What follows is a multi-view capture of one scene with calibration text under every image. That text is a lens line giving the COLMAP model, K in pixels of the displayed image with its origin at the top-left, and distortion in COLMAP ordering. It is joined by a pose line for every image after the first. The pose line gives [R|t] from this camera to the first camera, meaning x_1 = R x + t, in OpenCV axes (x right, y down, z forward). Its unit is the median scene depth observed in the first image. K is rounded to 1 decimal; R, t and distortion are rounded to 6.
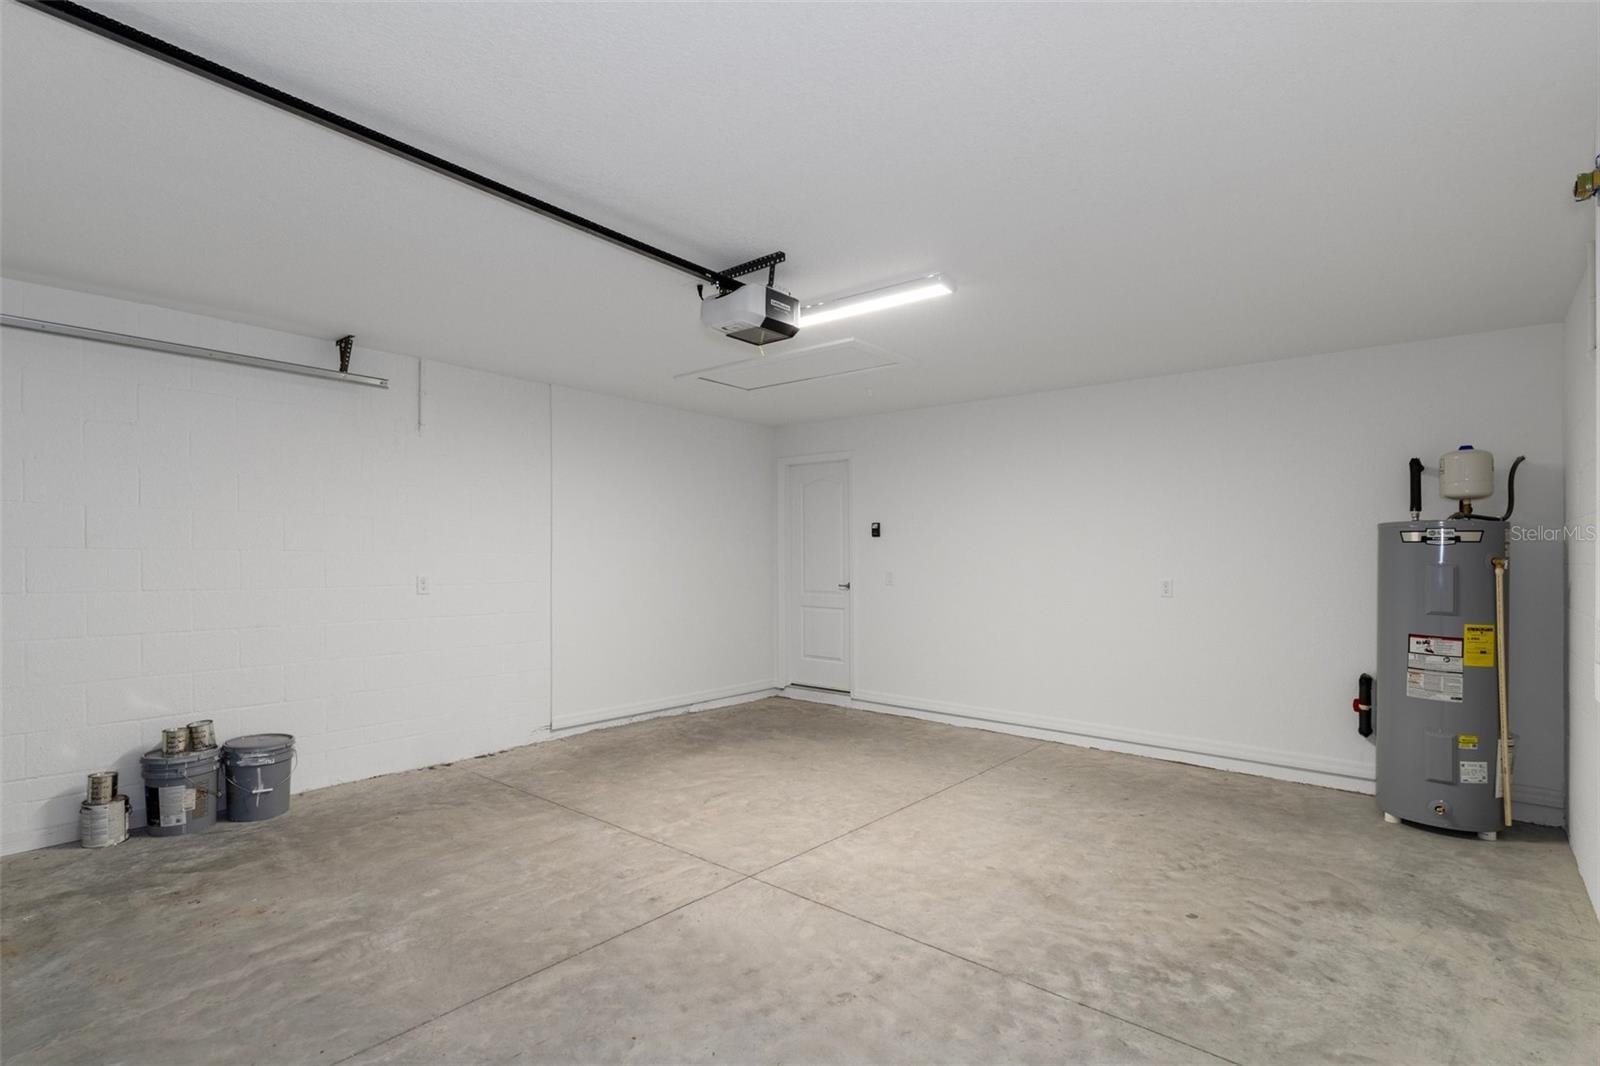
lens RADIAL K [[761.1, 0, 801.0], [0, 761.1, 540.4], [0, 0, 1]] dist [0.024026, 0.000407]
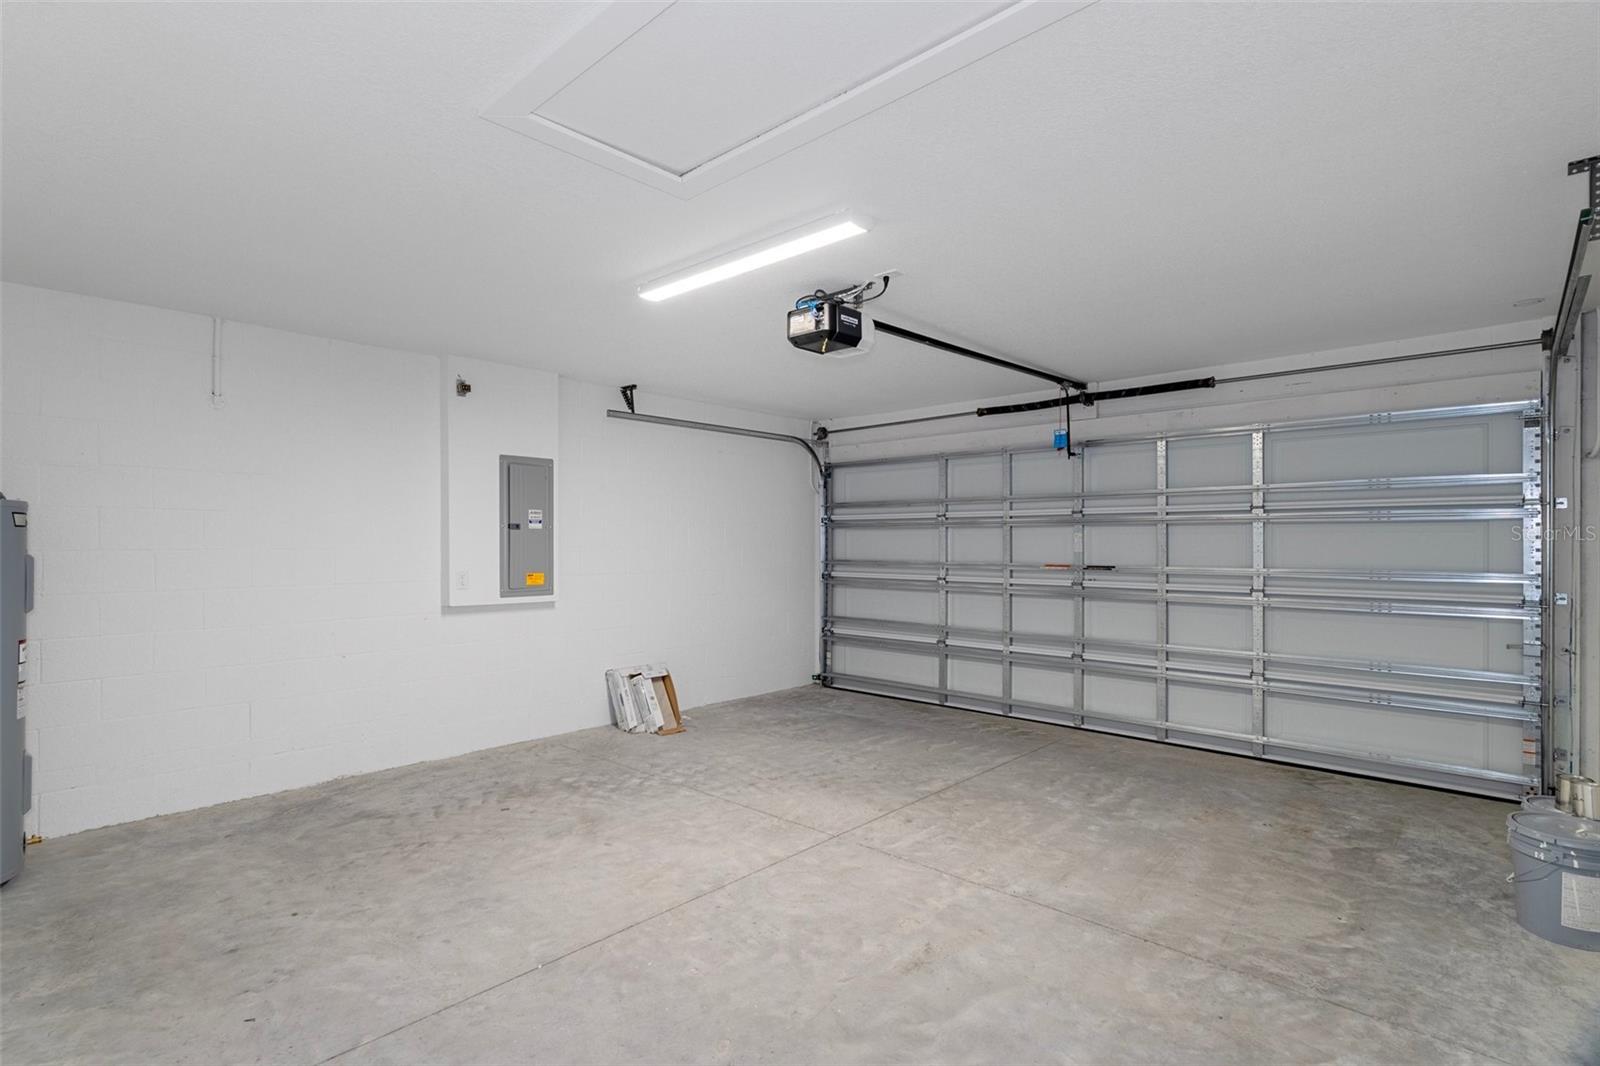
lens RADIAL K [[761.1, 0, 799.7], [0, 761.1, 539.4], [0, 0, 1]] dist [0.024026, 0.000407]
pose [[-0.999337, -0.010369, 0.034903, -0.049848], [-0.011151, 0.999690, -0.022274, 0.032648], [-0.034661, -0.022648, -0.999142, 2.161061]]
